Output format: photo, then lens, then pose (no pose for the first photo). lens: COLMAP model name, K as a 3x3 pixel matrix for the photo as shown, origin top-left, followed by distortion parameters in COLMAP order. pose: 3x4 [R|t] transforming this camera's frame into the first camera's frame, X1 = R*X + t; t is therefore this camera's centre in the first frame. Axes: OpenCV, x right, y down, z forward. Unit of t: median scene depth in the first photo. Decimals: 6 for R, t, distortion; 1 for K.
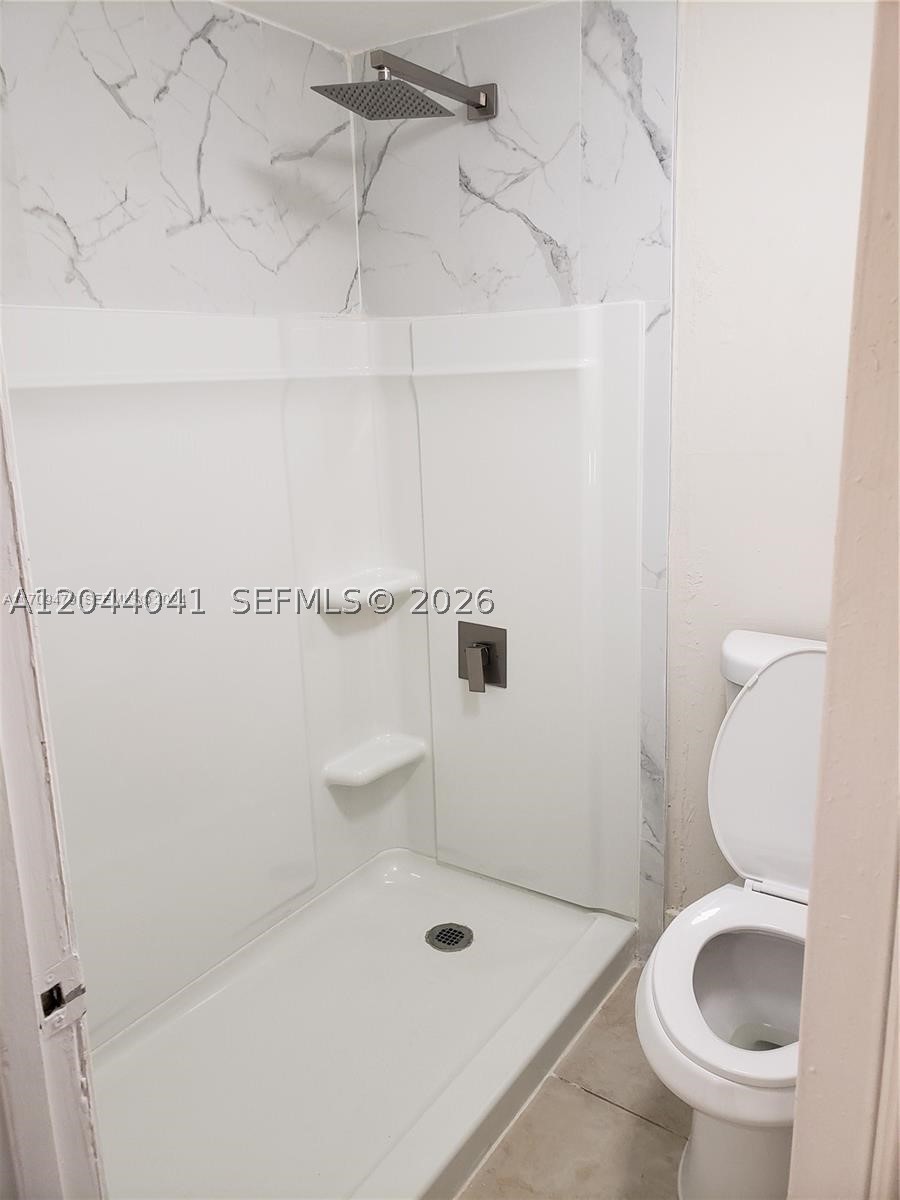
lens RADIAL K [[938.0, 0, 448.2], [0, 938.0, 595.3], [0, 0, 1]] dist [0.026244, -0.000691]
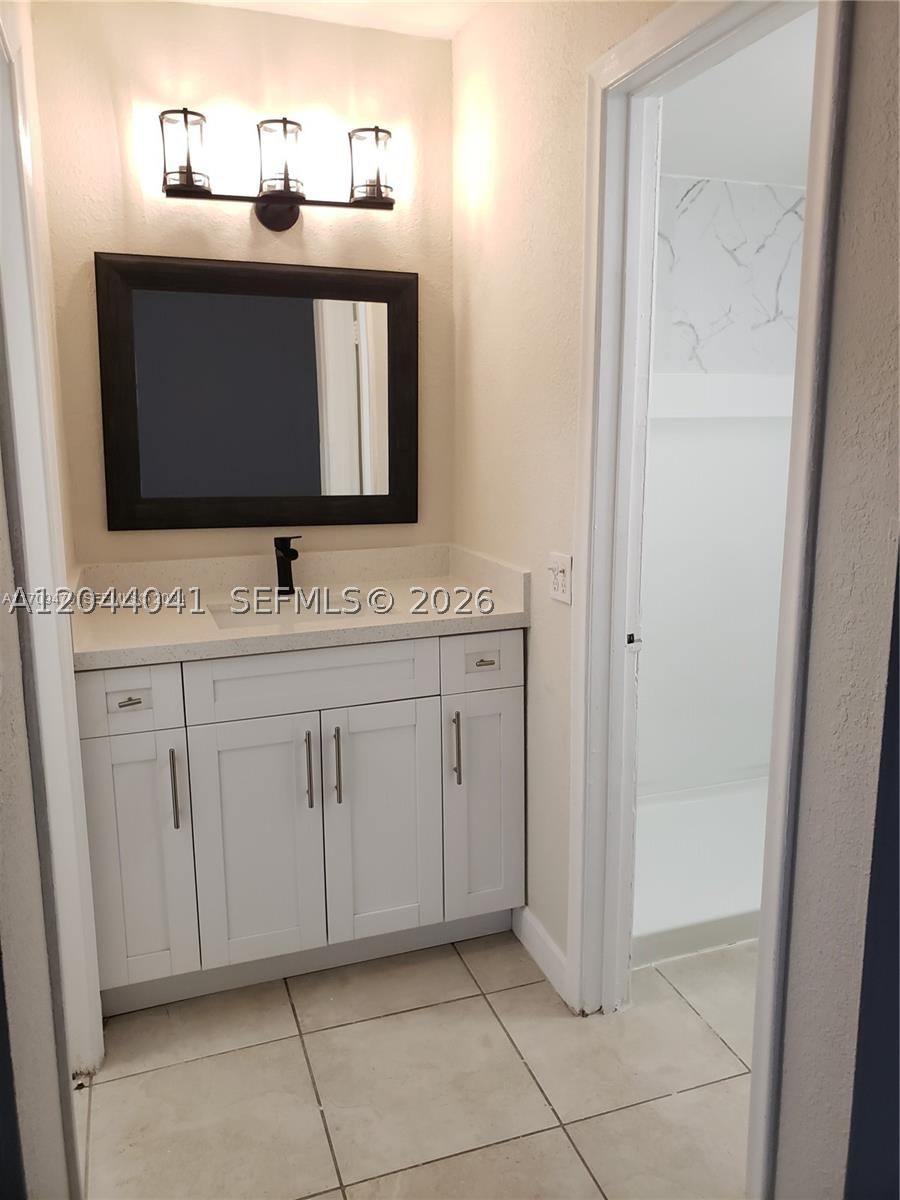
lens RADIAL K [[938.0, 0, 454.5], [0, 938.0, 594.9], [0, 0, 1]] dist [0.026244, -0.000691]
pose [[0.809765, 0.125833, -0.573102, 0.304035], [-0.151358, 0.988474, 0.003172, 0.162945], [0.566896, 0.084175, 0.819478, -0.652742]]
